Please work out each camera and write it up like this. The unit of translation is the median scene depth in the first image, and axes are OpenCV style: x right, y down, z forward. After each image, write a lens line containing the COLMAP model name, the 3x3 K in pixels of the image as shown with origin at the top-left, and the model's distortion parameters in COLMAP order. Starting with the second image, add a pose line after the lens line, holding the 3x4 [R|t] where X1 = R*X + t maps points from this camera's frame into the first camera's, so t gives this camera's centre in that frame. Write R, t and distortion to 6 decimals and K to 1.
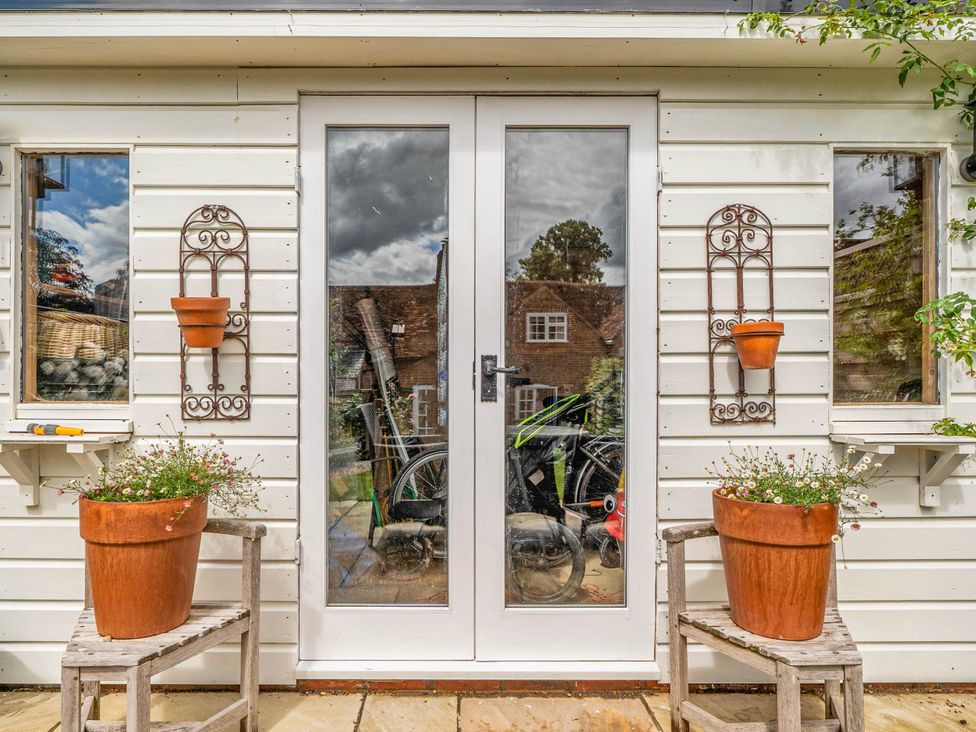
lens RADIAL K [[579.8, 0, 490.1], [0, 579.8, 361.6], [0, 0, 1]] dist [-0.004080, -0.002870]
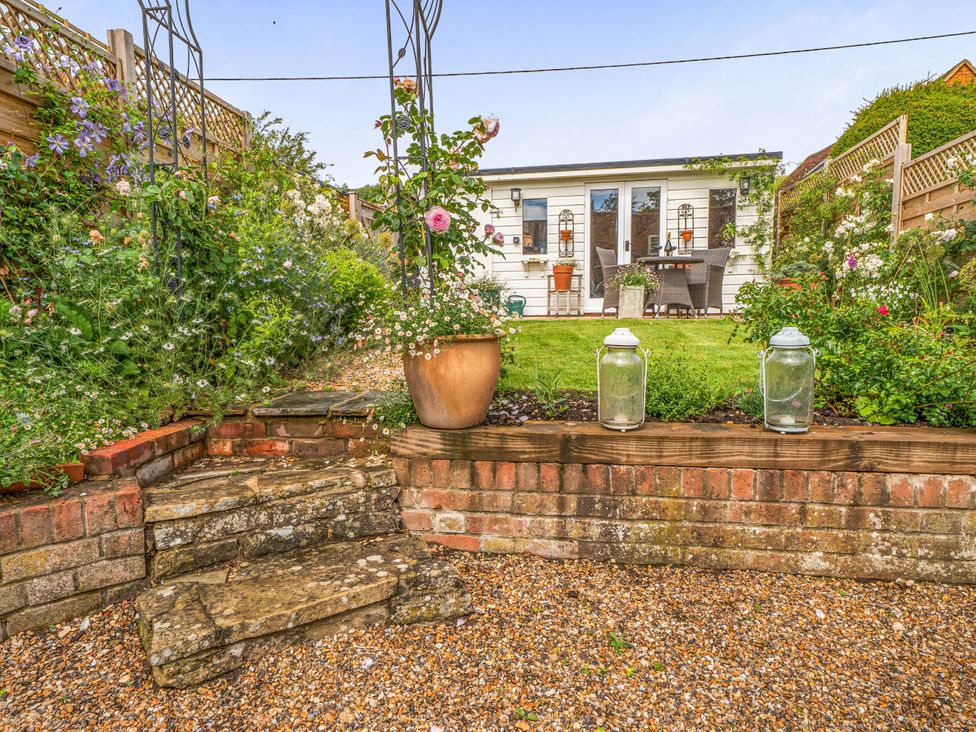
lens RADIAL K [[579.8, 0, 480.5], [0, 579.8, 370.9], [0, 0, 1]] dist [-0.004080, -0.002870]
pose [[0.980576, 0.005346, -0.196068, -0.234661], [0.016509, 0.993832, 0.109664, 0.485201], [0.195444, -0.110771, 0.974439, -3.755434]]
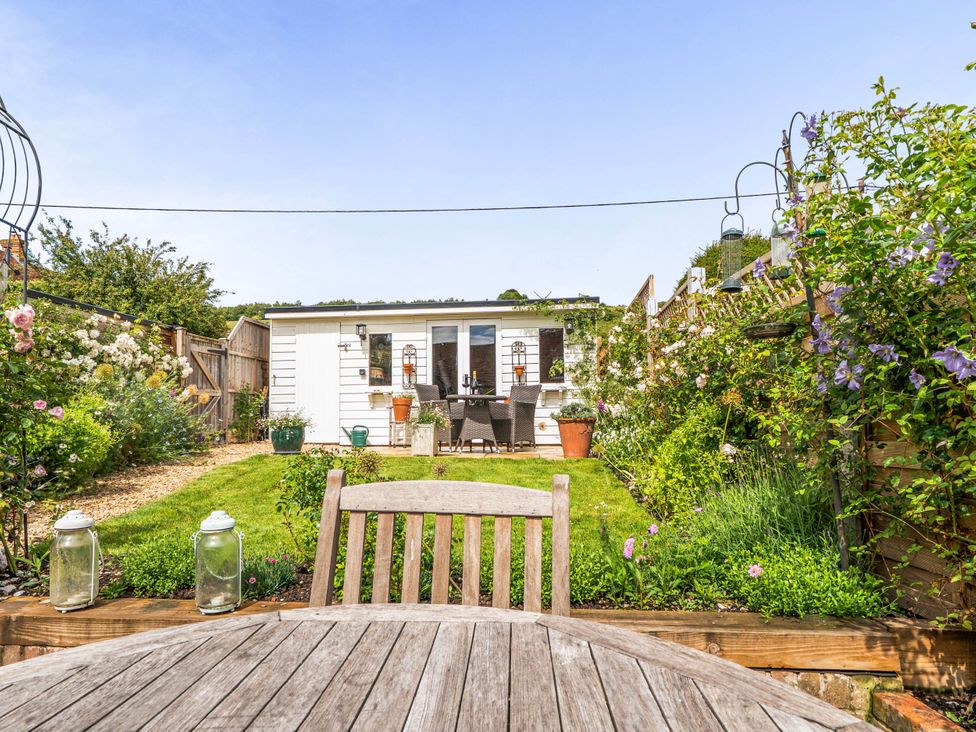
lens RADIAL K [[579.8, 0, 477.0], [0, 579.8, 400.2], [0, 0, 1]] dist [-0.004080, -0.002870]
pose [[0.992227, -0.016546, -0.123337, 0.667900], [0.012247, 0.999294, -0.035531, 0.370454], [0.123837, 0.033744, 0.991729, -3.691758]]
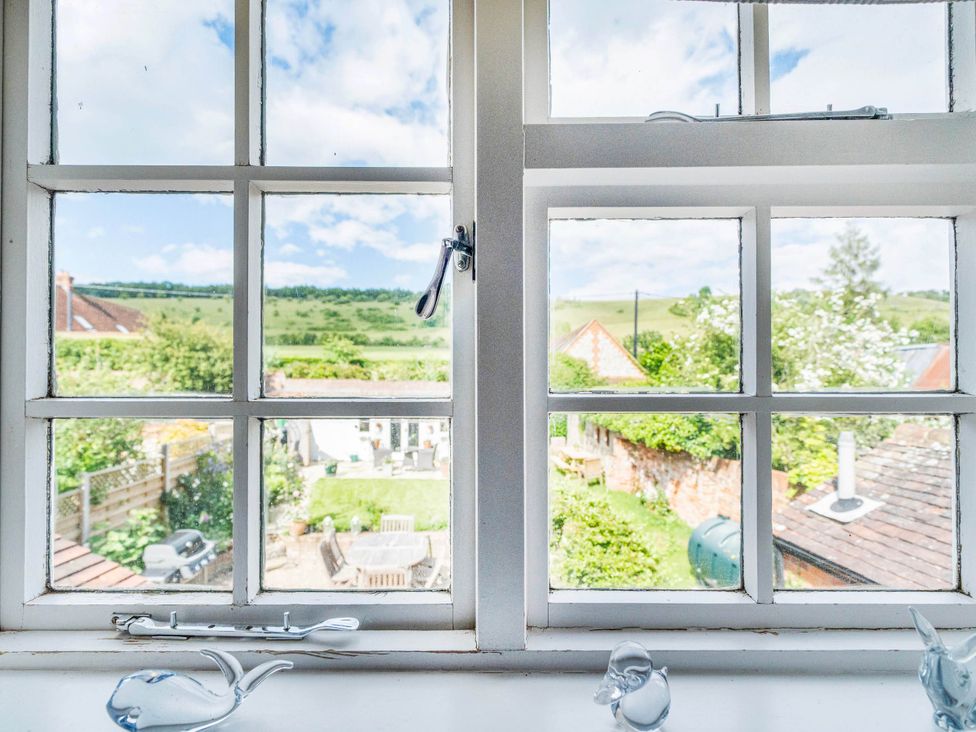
lens RADIAL K [[579.8, 0, 486.2], [0, 579.8, 362.1], [0, 0, 1]] dist [-0.004080, -0.002870]
pose [[0.999582, -0.011349, -0.026583, 1.668525], [0.011658, 0.999866, 0.011489, -1.246837], [0.026450, -0.011794, 0.999581, -9.019687]]
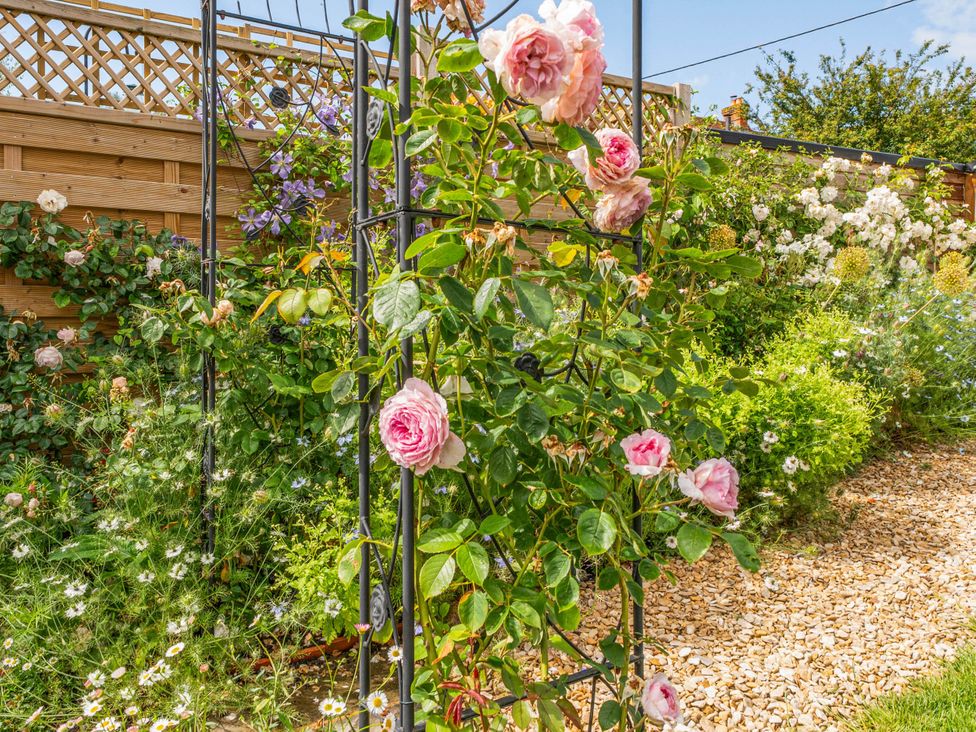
lens RADIAL K [[765.6, 0, 481.0], [0, 765.6, 359.0], [0, 0, 1]] dist [0.003244, -0.002327]
pose [[0.429985, 0.038297, -0.902024, -0.145293], [0.006314, 0.998948, 0.045422, 0.255775], [0.902814, -0.025226, 0.429290, -2.774253]]
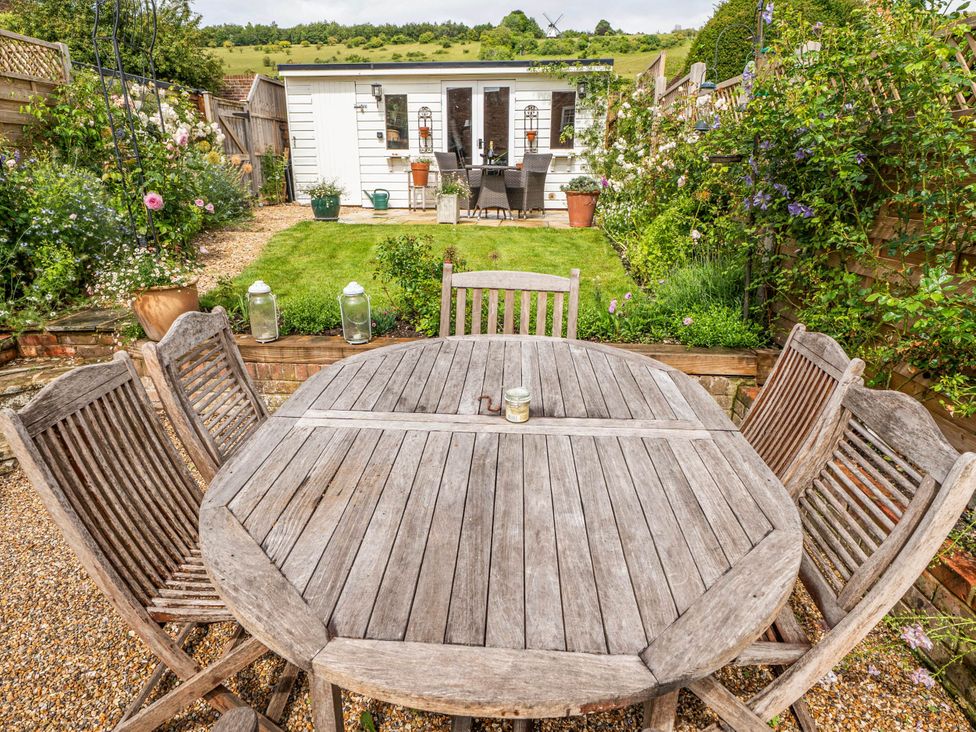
lens RADIAL K [[579.8, 0, 484.1], [0, 579.8, 364.3], [0, 0, 1]] dist [-0.004080, -0.002870]
pose [[0.993754, 0.033300, -0.106509, 0.623444], [0.002699, 0.946989, 0.321253, 0.223537], [0.111561, -0.319534, 0.940985, -4.275738]]
